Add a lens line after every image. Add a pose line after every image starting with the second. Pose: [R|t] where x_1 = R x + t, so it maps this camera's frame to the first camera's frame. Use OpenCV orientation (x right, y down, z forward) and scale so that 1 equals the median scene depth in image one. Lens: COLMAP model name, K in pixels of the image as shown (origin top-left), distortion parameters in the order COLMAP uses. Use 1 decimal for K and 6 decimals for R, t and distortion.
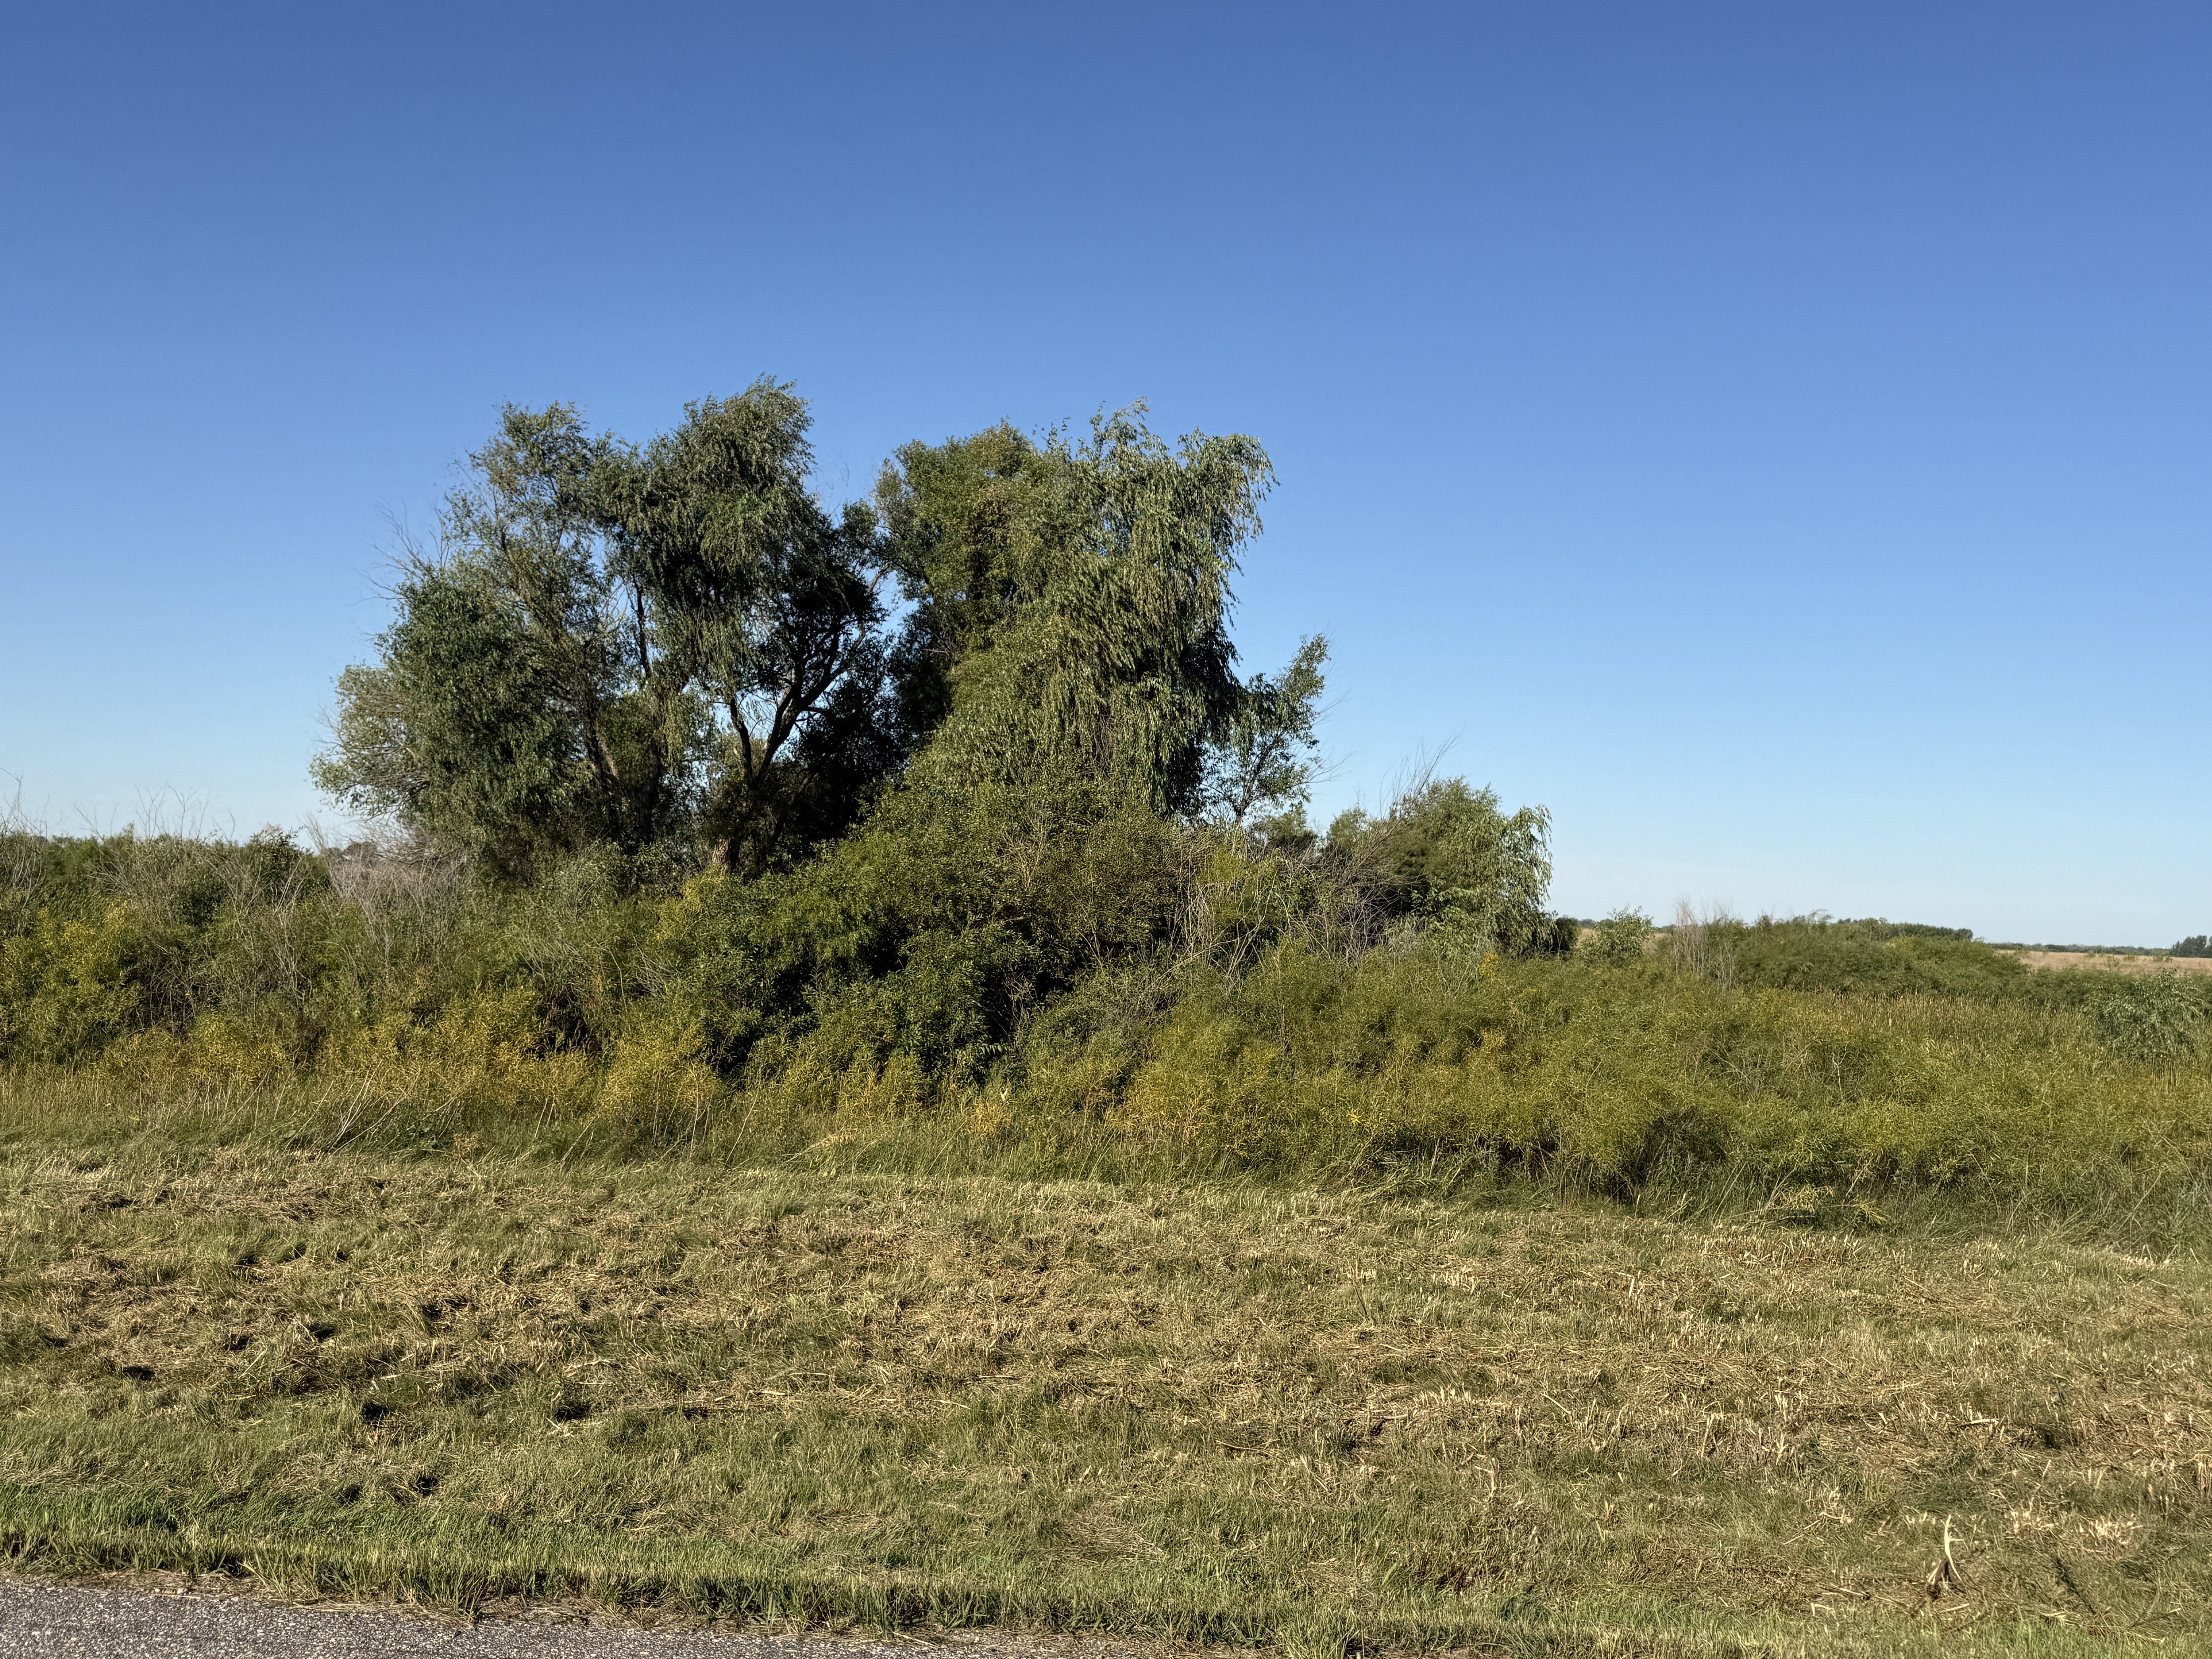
lens RADIAL K [[1926.5, 0, 1106.0], [0, 1926.5, 829.5], [0, 0, 1]] dist [0.147158, -0.302198]
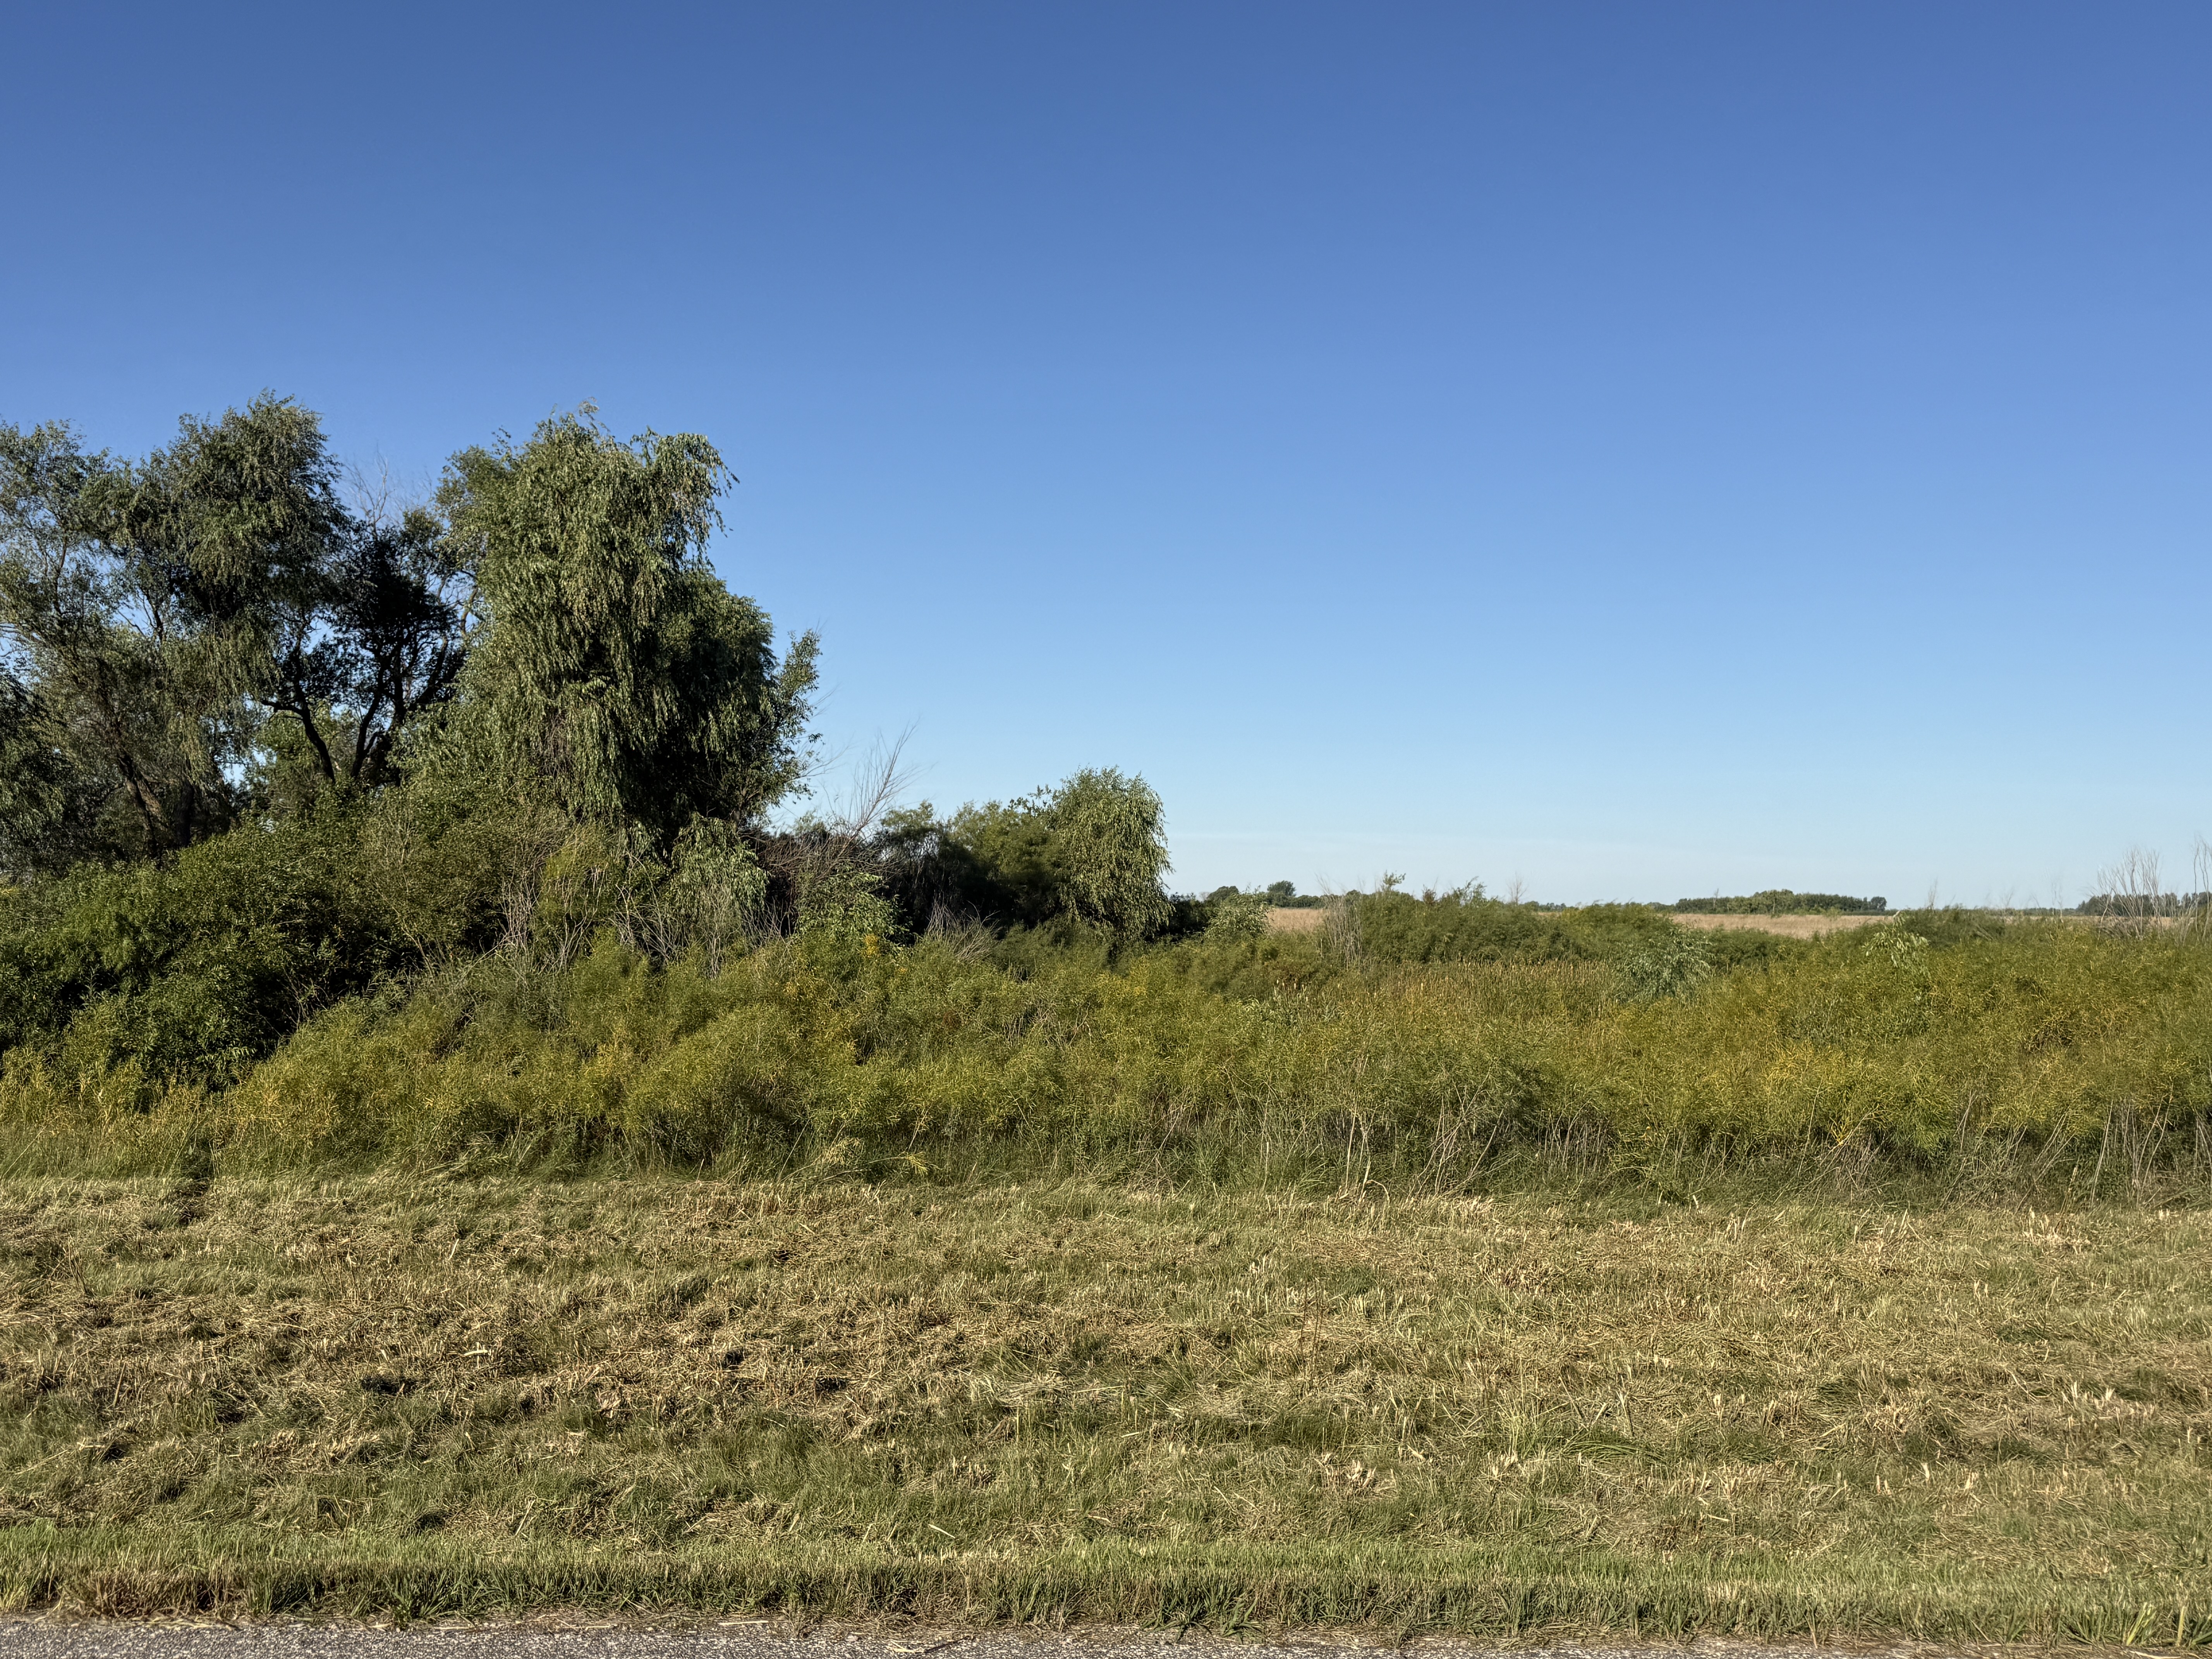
lens RADIAL K [[1916.2, 0, 1092.3], [0, 1916.2, 832.1], [0, 0, 1]] dist [0.156210, -0.274722]
pose [[0.998431, -0.038244, 0.040899, 0.212231], [0.038205, 0.999268, 0.001733, 0.009243], [-0.040935, -0.000168, 0.999162, -0.017790]]
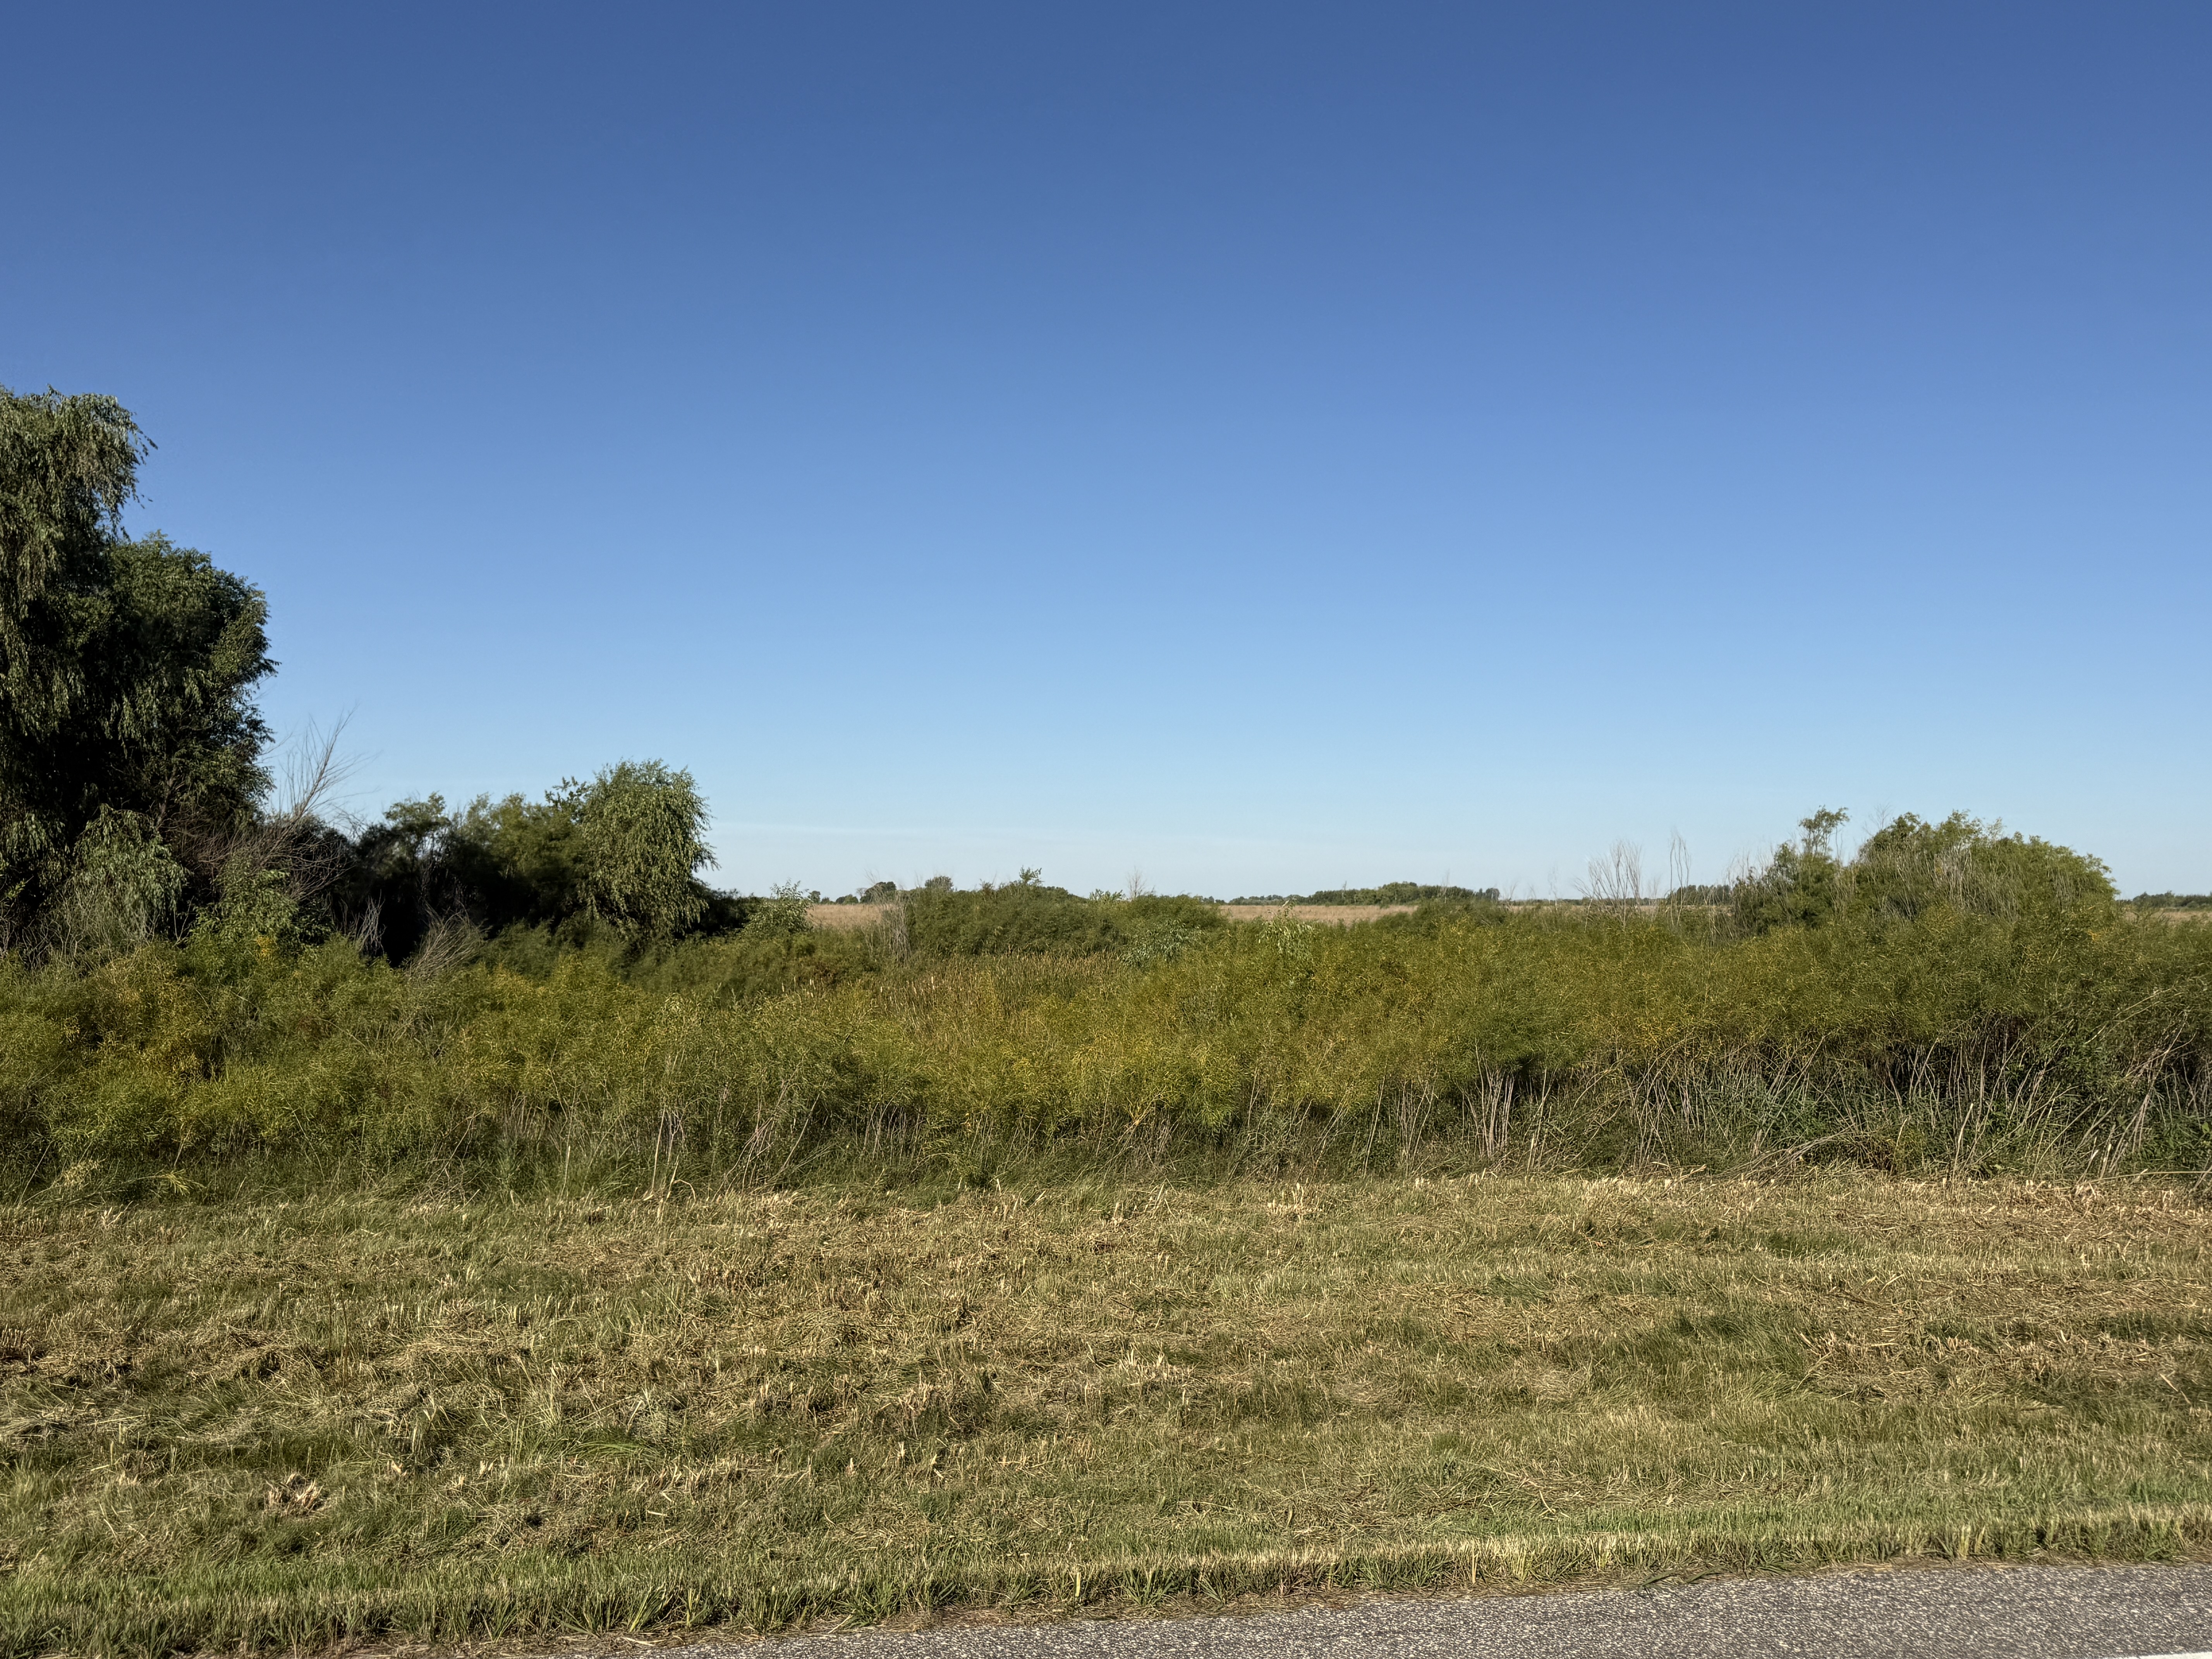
lens RADIAL K [[1926.5, 0, 1106.0], [0, 1926.5, 829.5], [0, 0, 1]] dist [0.147158, -0.302198]
pose [[0.973165, -0.038349, 0.226892, 0.295692], [0.037022, 0.999263, 0.010102, 0.012913], [-0.227112, -0.001431, 0.973868, -0.026745]]
